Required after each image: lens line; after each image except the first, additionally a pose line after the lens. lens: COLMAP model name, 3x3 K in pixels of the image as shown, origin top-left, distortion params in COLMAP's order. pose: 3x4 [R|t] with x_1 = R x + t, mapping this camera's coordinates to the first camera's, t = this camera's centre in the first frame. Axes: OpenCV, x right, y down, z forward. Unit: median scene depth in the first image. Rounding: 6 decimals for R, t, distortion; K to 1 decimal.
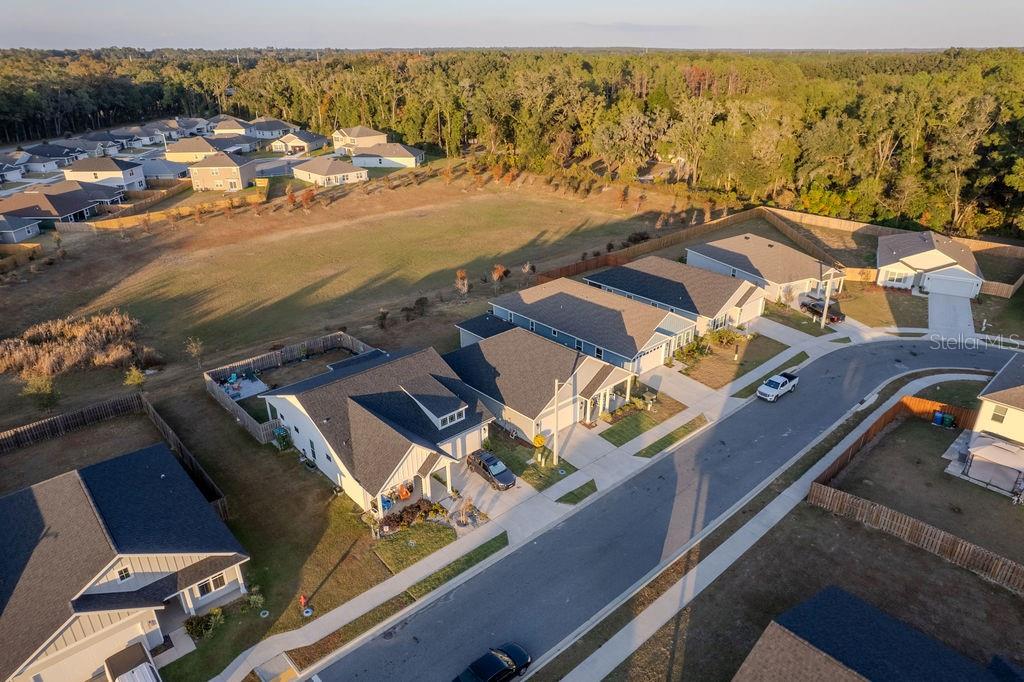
lens RADIAL K [[659.2, 0, 512.0], [0, 659.2, 341.0], [0, 0, 1]] dist [-0.064576, 0.054584]
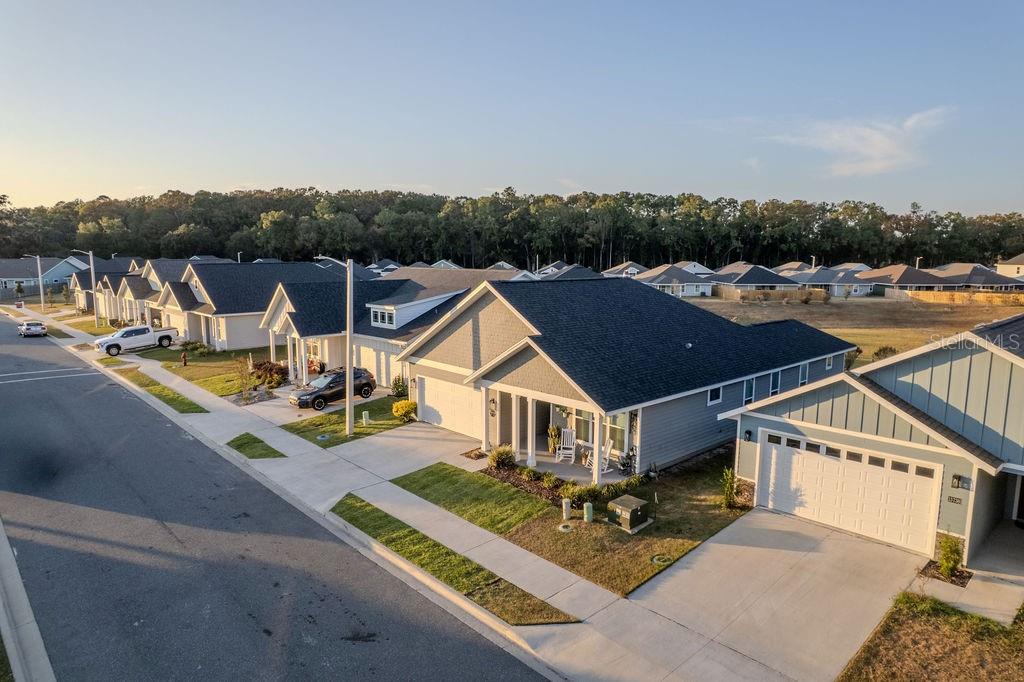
lens RADIAL K [[659.2, 0, 512.0], [0, 659.2, 341.0], [0, 0, 1]] dist [-0.064576, 0.054584]
pose [[0.008845, 0.141195, -0.989942, 0.570044], [-0.408283, 0.904212, 0.125320, -0.004441], [0.912812, 0.403068, 0.065645, 1.014427]]
